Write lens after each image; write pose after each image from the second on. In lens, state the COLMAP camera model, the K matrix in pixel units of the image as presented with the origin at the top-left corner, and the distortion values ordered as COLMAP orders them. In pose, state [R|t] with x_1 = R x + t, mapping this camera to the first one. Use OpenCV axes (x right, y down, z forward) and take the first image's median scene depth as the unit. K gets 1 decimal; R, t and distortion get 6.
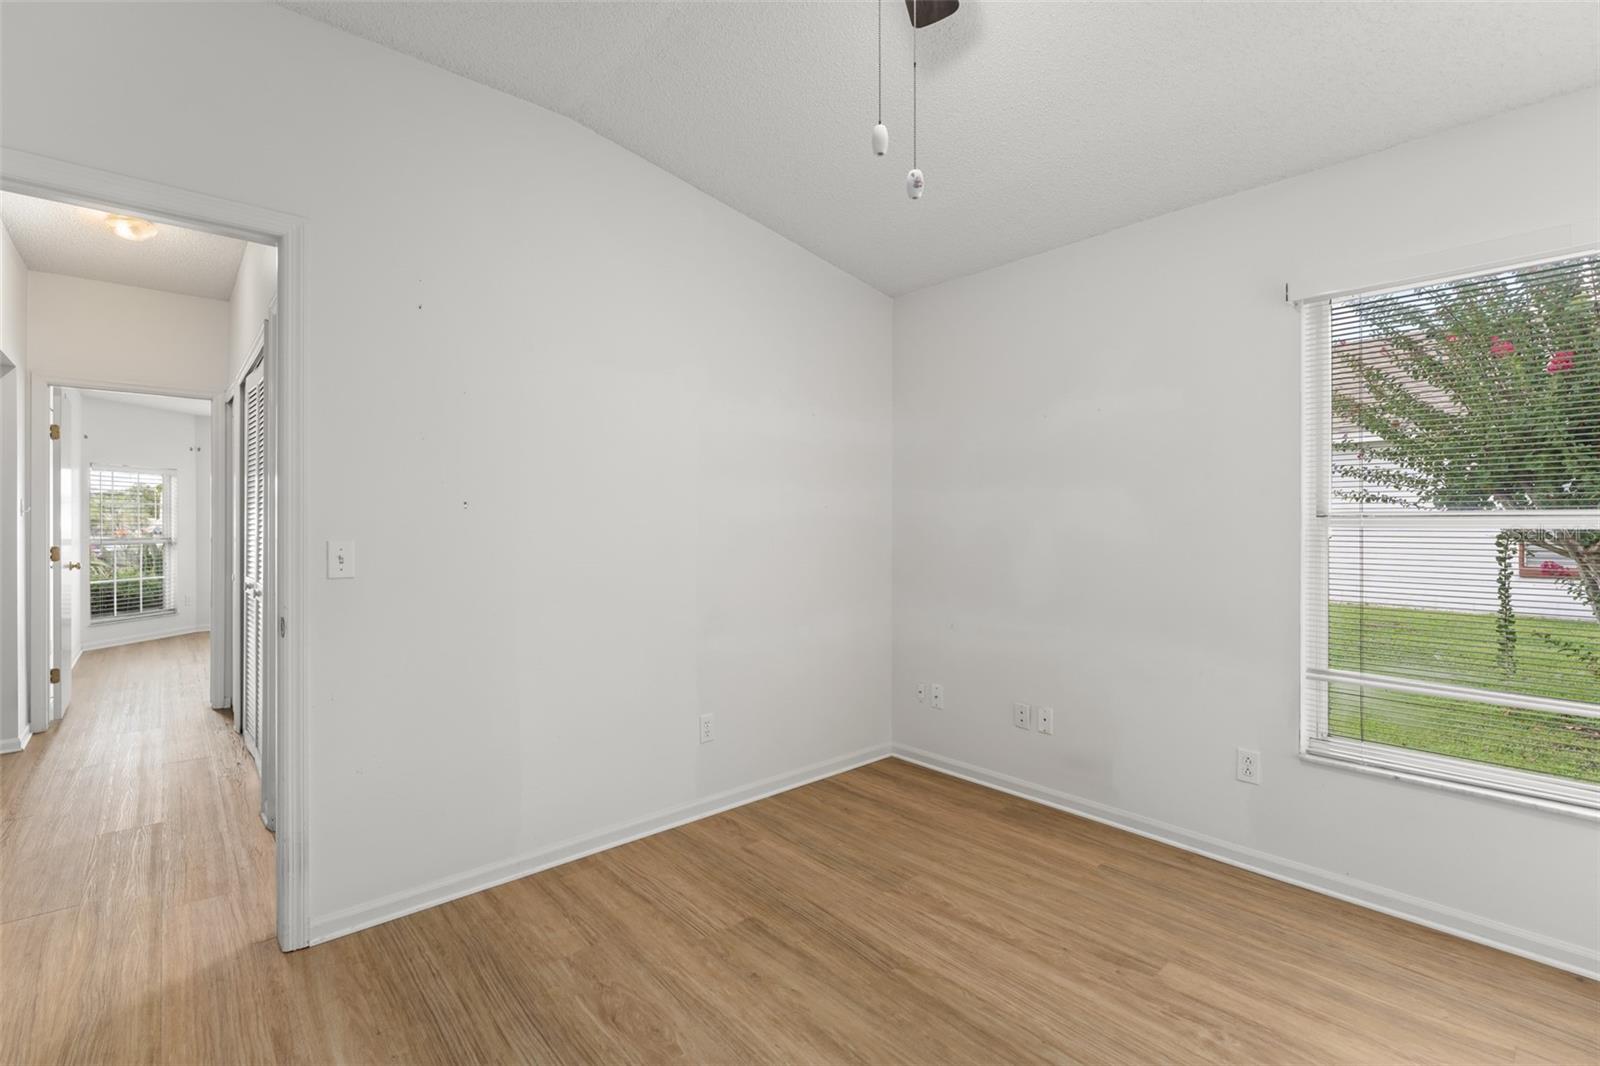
lens RADIAL K [[724.7, 0, 800.7], [0, 724.7, 527.4], [0, 0, 1]] dist [-0.000009, 0.000018]
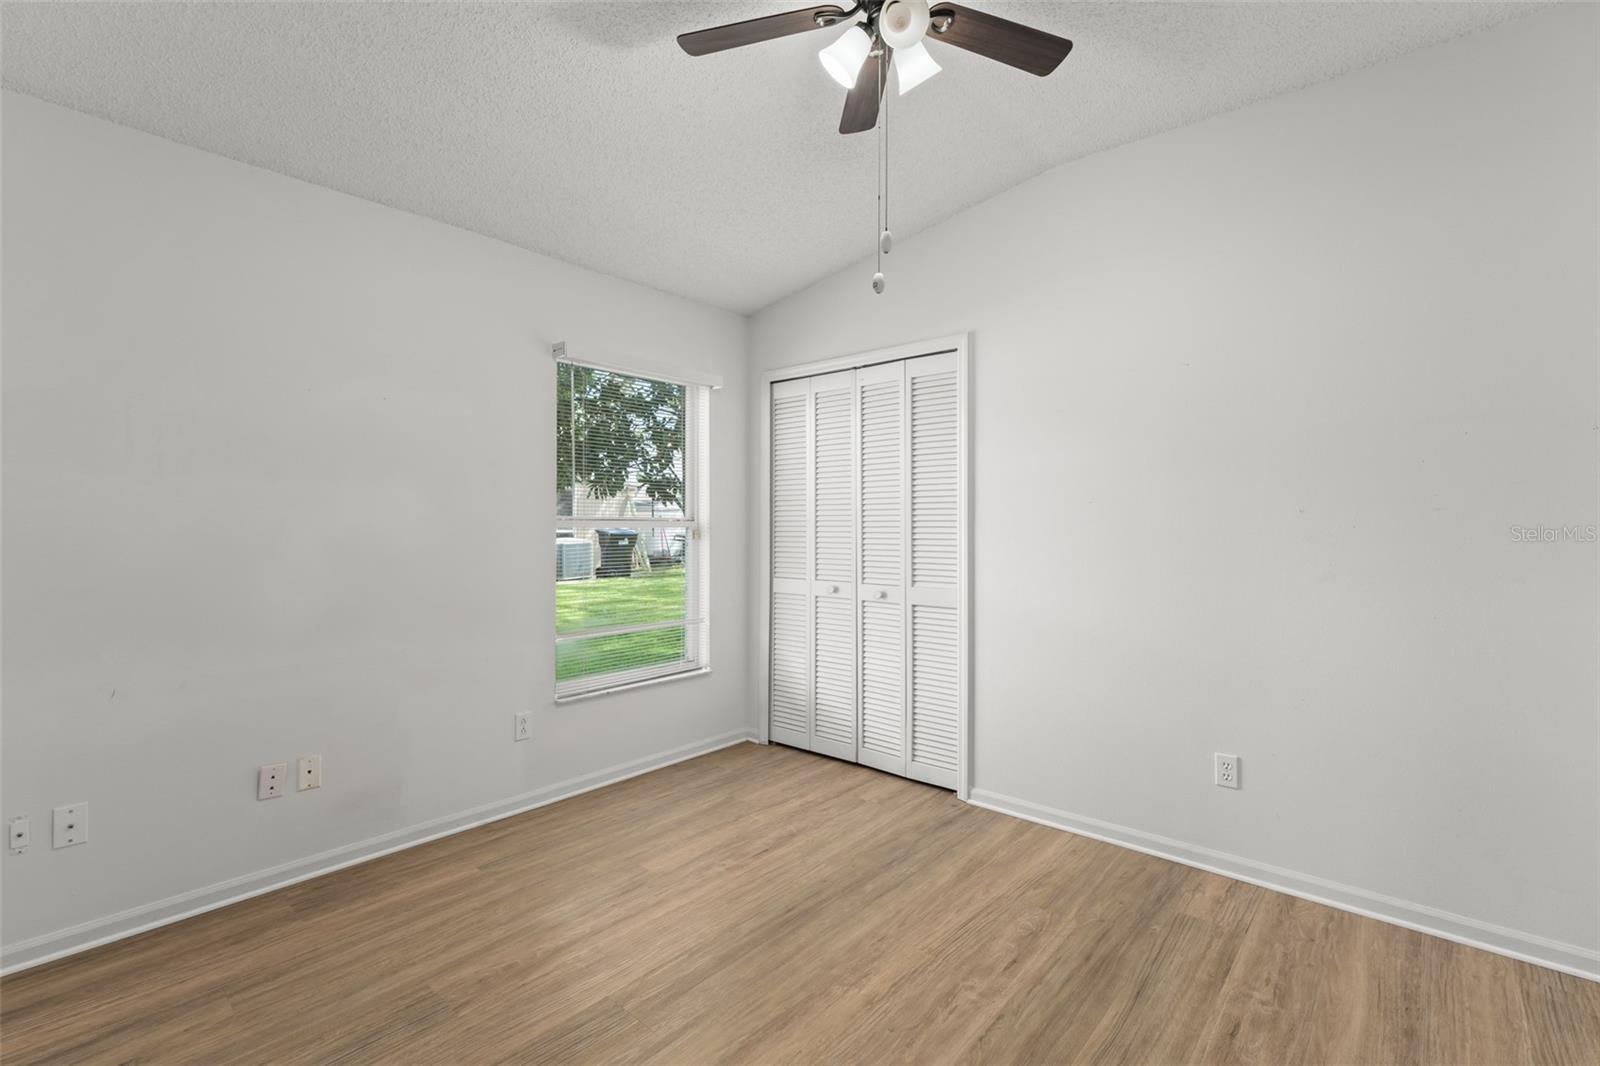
lens RADIAL K [[724.7, 0, 800.5], [0, 724.7, 529.8], [0, 0, 1]] dist [-0.000009, 0.000018]
pose [[-0.131352, -0.009651, 0.991289, -0.614778], [0.001859, 0.999948, 0.009981, -0.006546], [-0.991334, 0.003154, -0.131327, 0.681584]]
